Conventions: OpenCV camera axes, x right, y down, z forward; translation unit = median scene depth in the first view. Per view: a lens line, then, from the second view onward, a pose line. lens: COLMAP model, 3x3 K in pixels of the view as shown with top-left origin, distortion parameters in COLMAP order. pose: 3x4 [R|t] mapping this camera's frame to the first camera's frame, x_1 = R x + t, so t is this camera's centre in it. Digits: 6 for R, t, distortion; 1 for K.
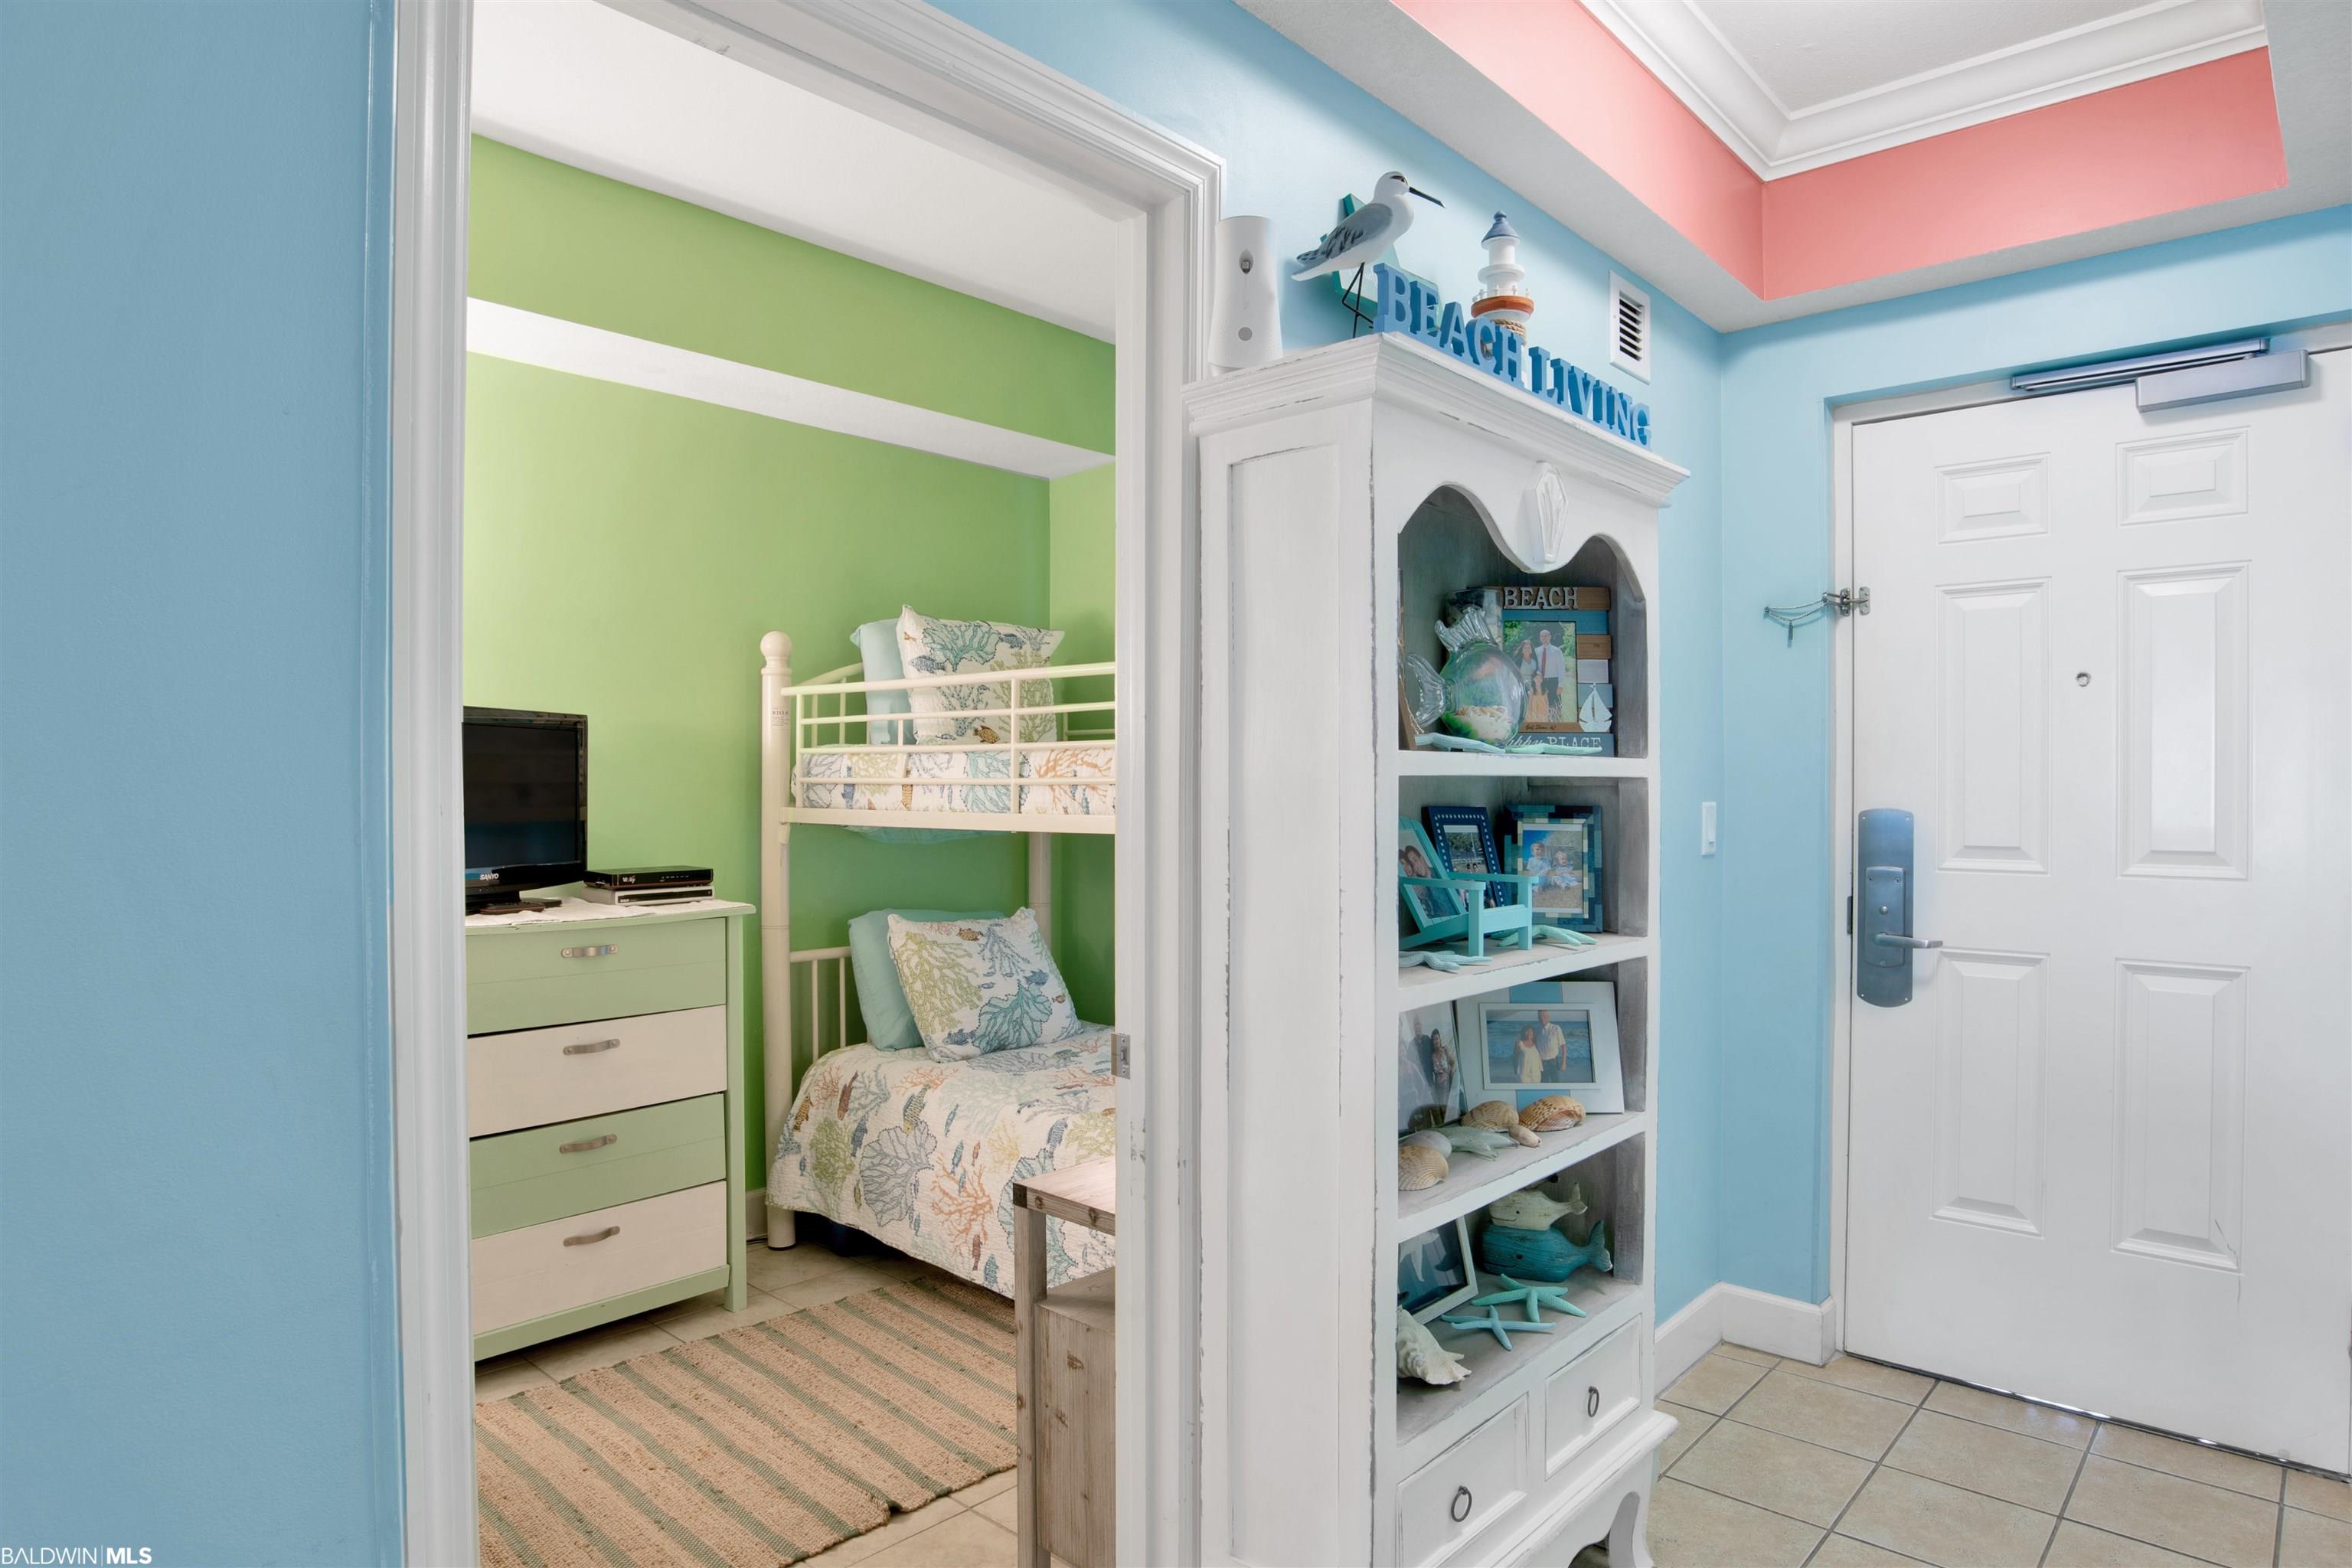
lens RADIAL K [[1309.9, 0, 1189.4], [0, 1309.9, 777.6], [0, 0, 1]] dist [-0.051171, 0.002023]
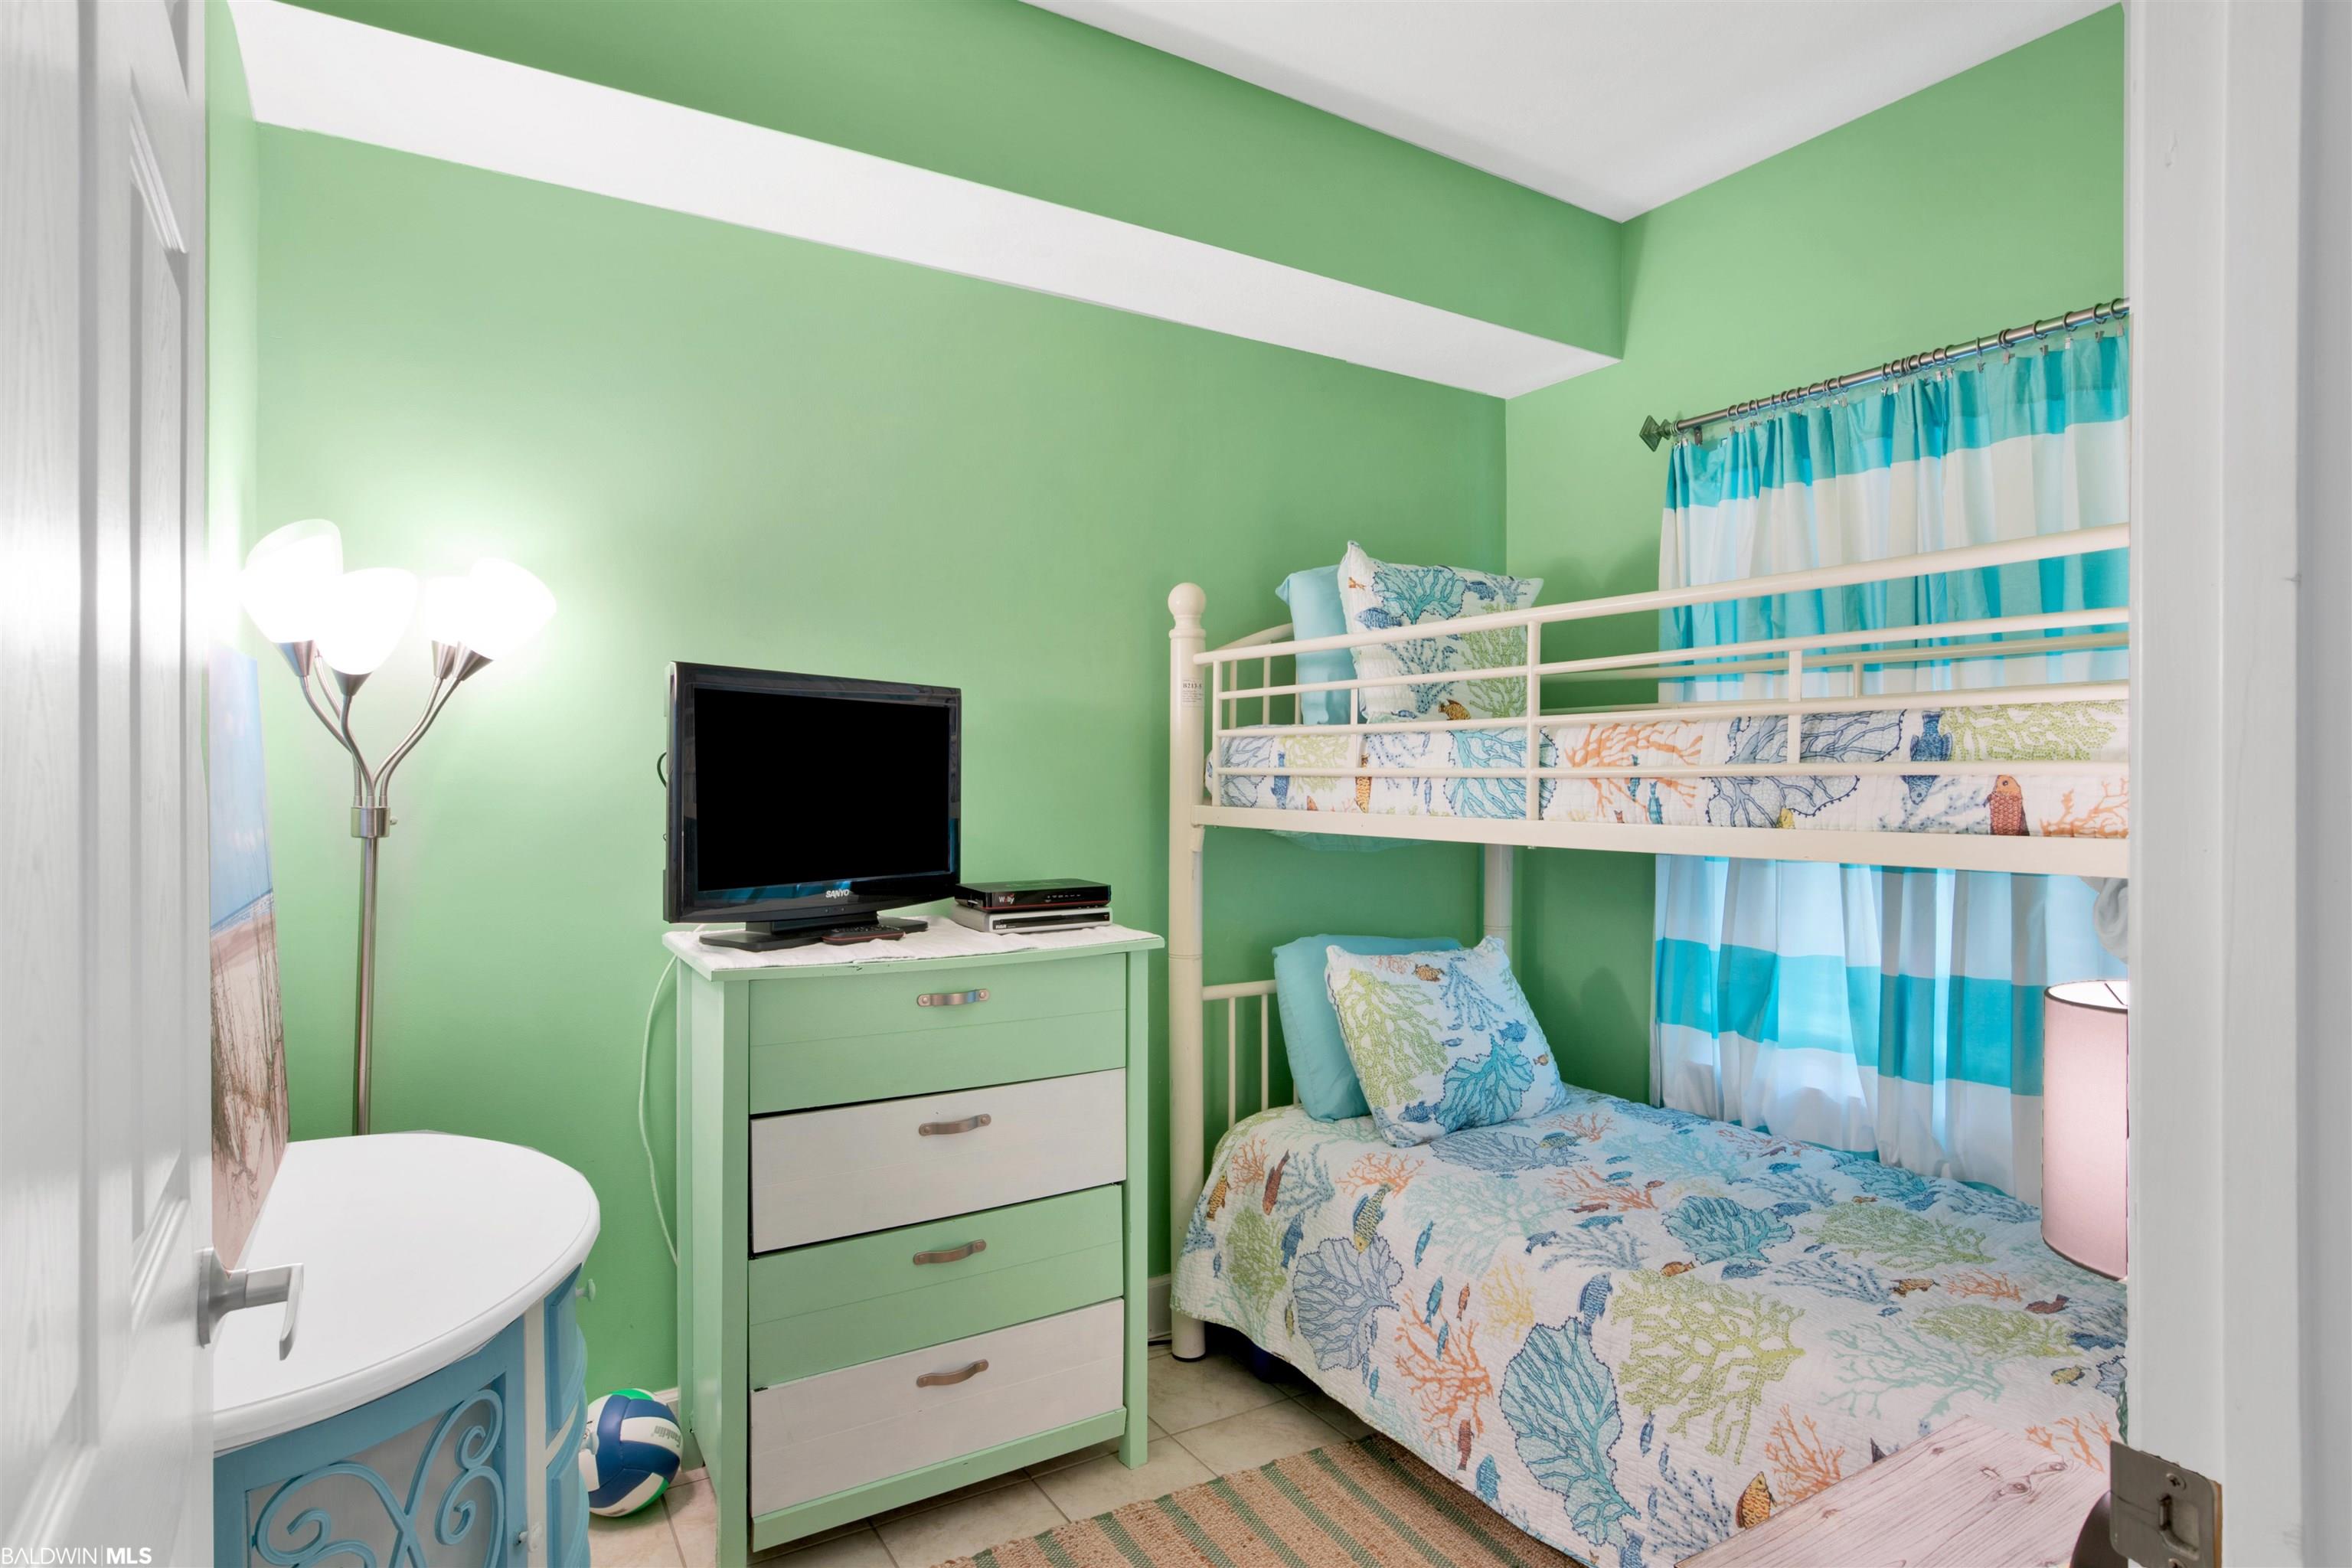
lens RADIAL K [[1212.3, 0, 1194.0], [0, 1212.3, 776.6], [0, 0, 1]] dist [-0.065470, 0.017651]
pose [[0.960675, 0.003681, -0.277652, -0.113489], [-0.002461, 0.999986, 0.004742, 0.002099], [0.277666, -0.003872, 0.960670, 0.307856]]
